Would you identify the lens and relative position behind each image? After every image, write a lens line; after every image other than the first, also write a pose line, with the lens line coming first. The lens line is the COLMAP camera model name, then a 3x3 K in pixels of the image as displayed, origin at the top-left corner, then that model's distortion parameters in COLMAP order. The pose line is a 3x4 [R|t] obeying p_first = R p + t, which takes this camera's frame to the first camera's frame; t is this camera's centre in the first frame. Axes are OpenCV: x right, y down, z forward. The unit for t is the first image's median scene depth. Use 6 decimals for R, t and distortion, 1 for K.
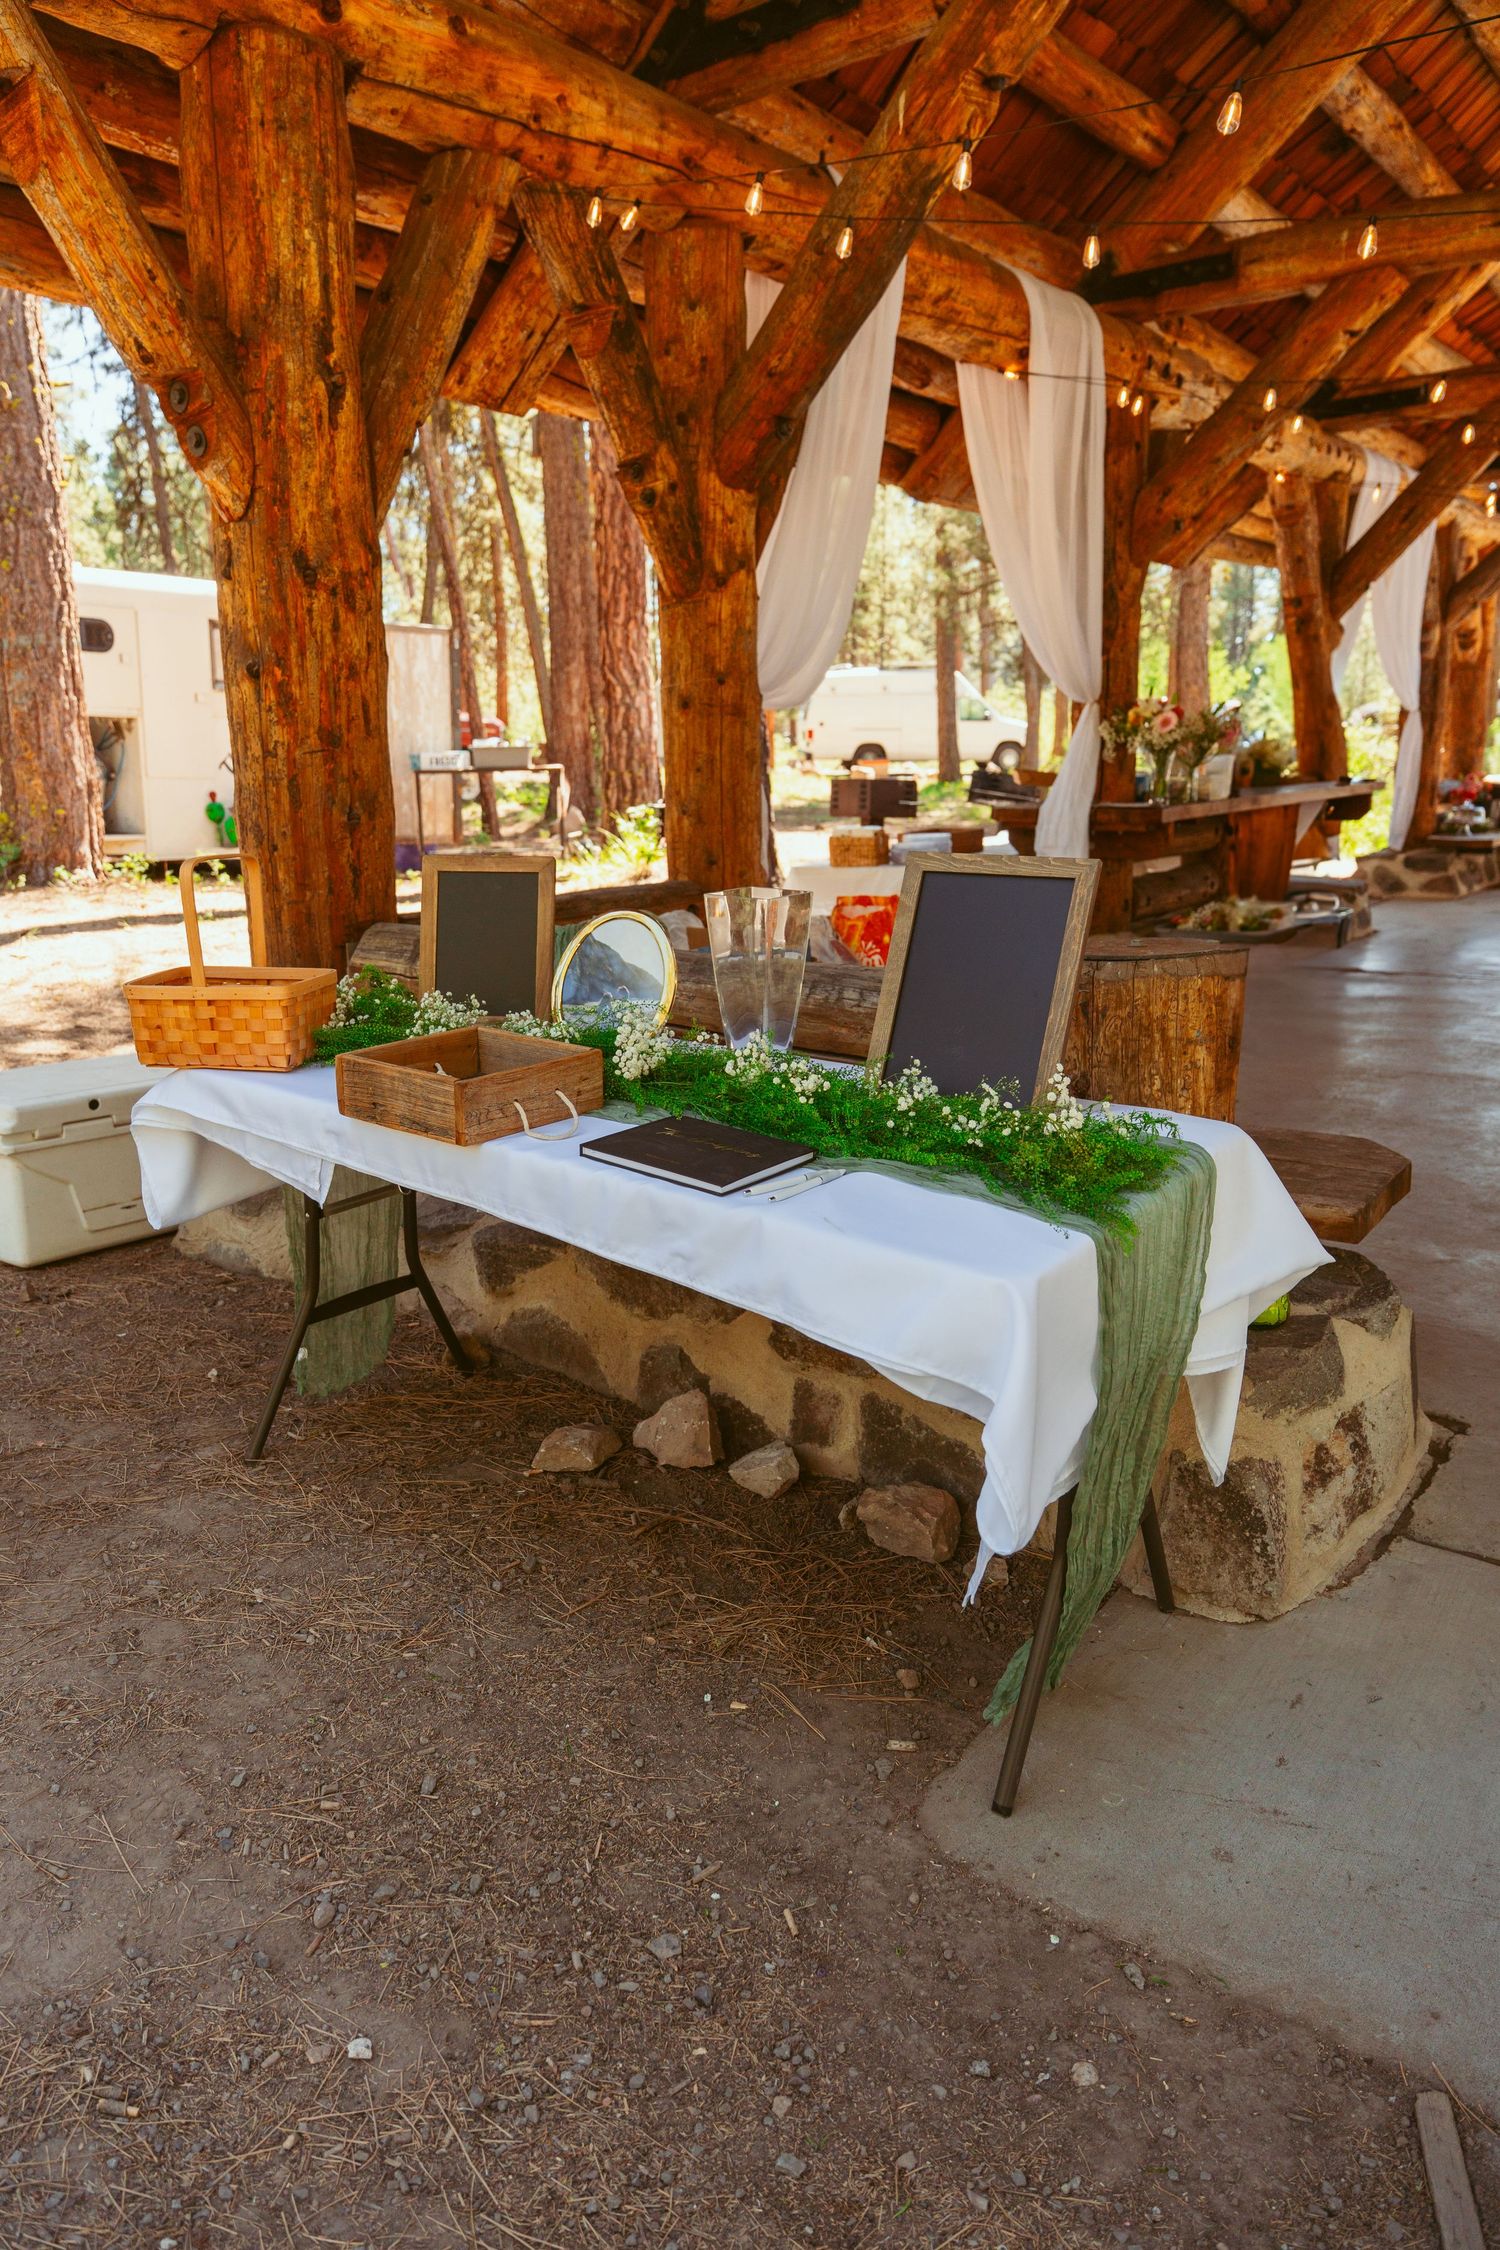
lens RADIAL K [[1479.8, 0, 750.0], [0, 1479.8, 1125.0], [0, 0, 1]] dist [-0.005738, -0.001015]
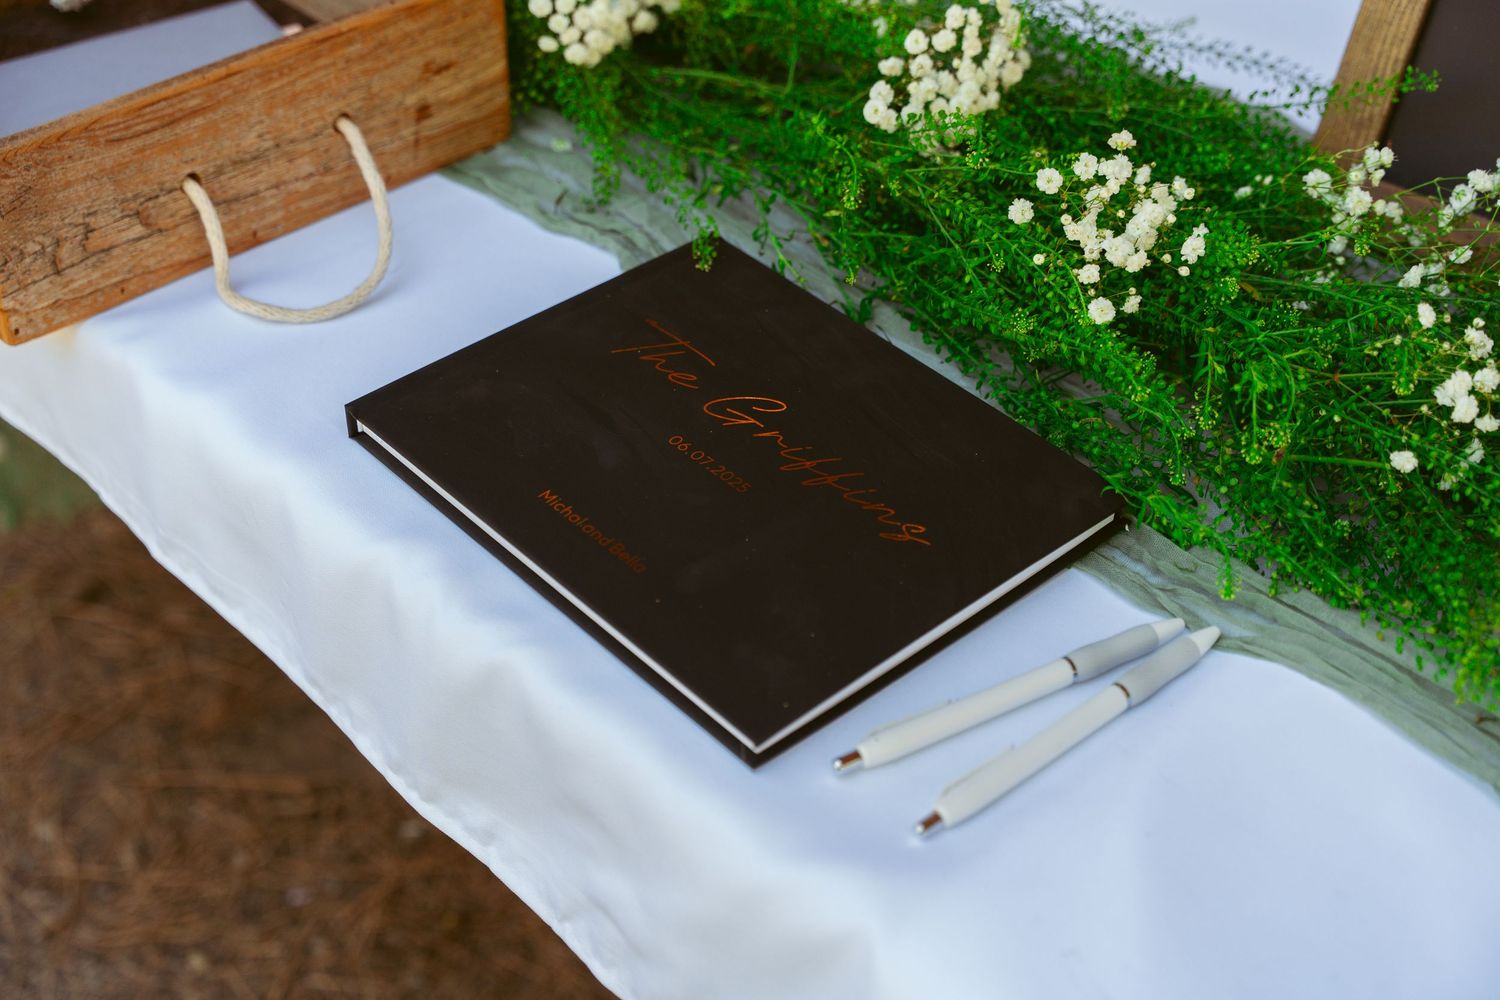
lens RADIAL K [[2208.9, 0, 750.0], [0, 2208.9, 500.0], [0, 0, 1]] dist [0.018074, 0.036871]
pose [[0.988335, 0.093993, -0.119830, 0.013209], [-0.038387, 0.915170, 0.401237, -0.087478], [0.147378, -0.391957, 0.908102, 0.333888]]
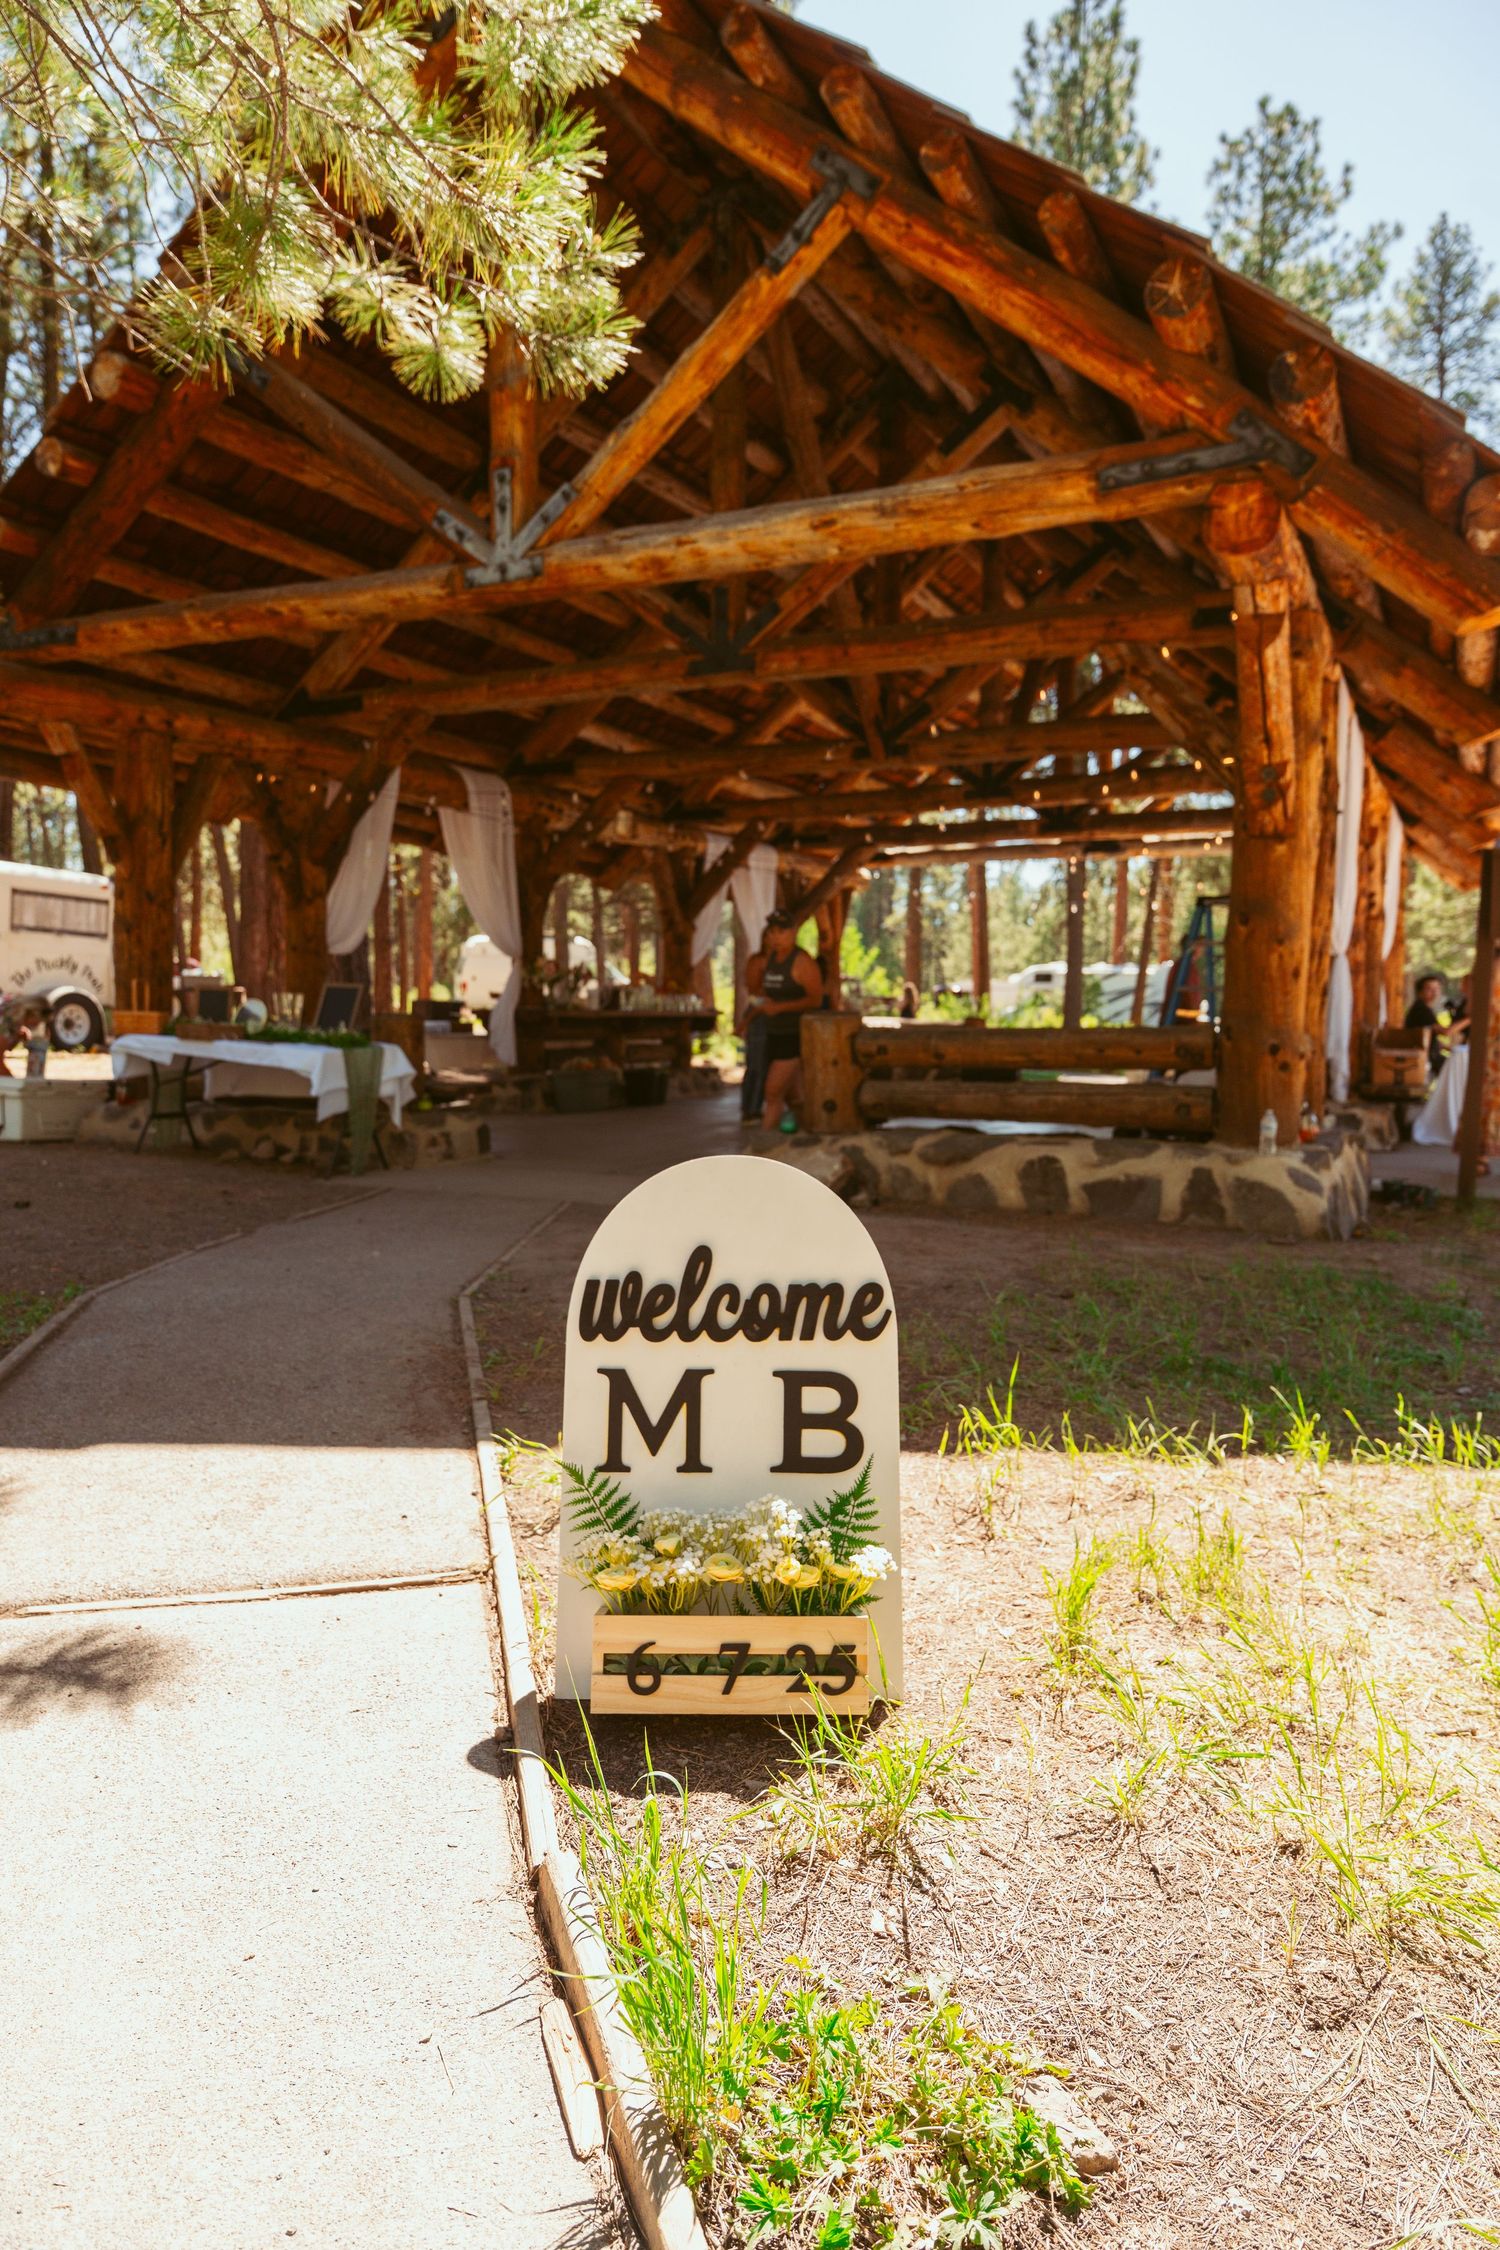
lens RADIAL K [[1479.8, 0, 750.0], [0, 1479.8, 1125.0], [0, 0, 1]] dist [-0.005738, -0.001015]
pose [[0.979005, 0.019640, 0.202890, 0.276704], [0.015431, 0.985350, -0.169843, 0.579661], [-0.203254, 0.169407, 0.964359, -1.977934]]
